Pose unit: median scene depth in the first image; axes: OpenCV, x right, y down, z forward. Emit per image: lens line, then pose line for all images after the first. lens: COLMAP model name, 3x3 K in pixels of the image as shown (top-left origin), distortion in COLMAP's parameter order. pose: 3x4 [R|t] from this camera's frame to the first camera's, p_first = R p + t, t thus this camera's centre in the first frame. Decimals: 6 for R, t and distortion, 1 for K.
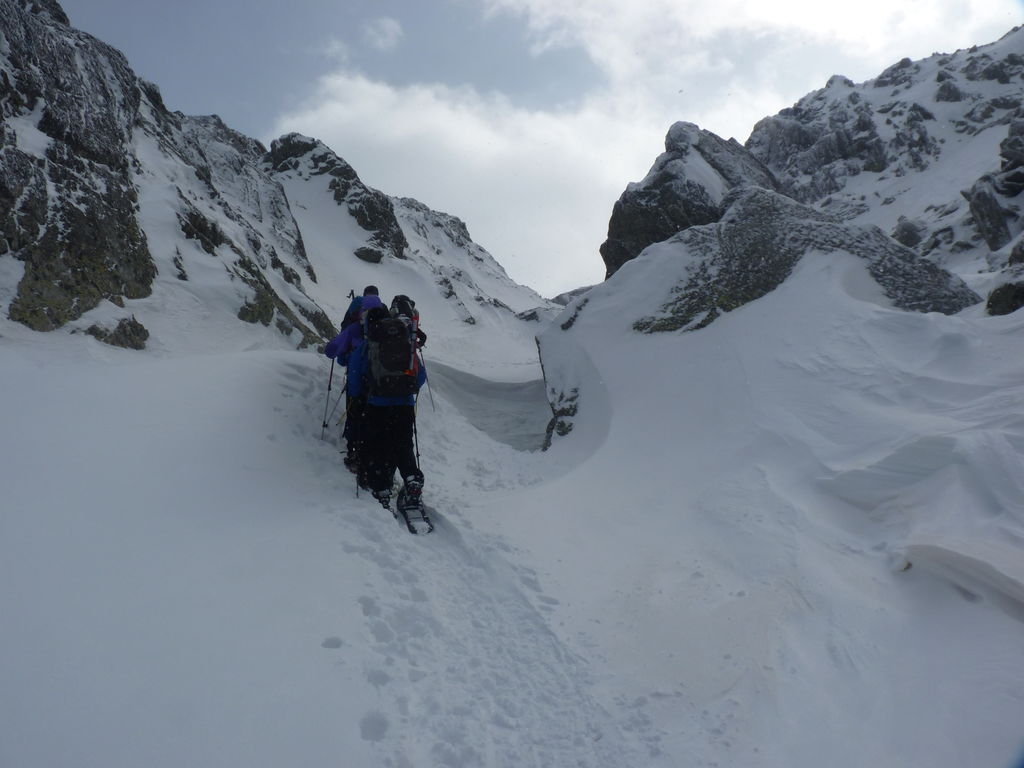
lens RADIAL K [[799.0, 0, 510.6], [0, 799.0, 389.4], [0, 0, 1]] dist [-0.020998, 0.008939]
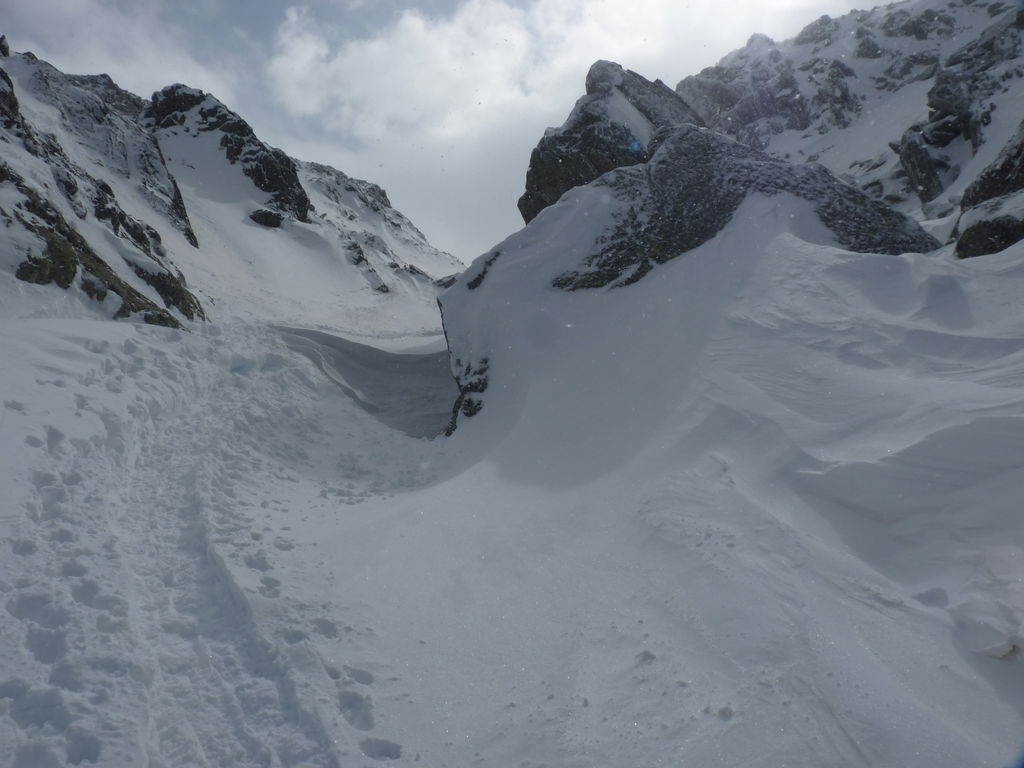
lens RADIAL K [[799.0, 0, 512.7], [0, 799.0, 386.3], [0, 0, 1]] dist [-0.020998, 0.008939]
pose [[0.995576, -0.034165, 0.087528, 0.030038], [0.031307, 0.998938, 0.033816, 0.000328], [-0.088591, -0.030926, 0.995588, 0.141610]]
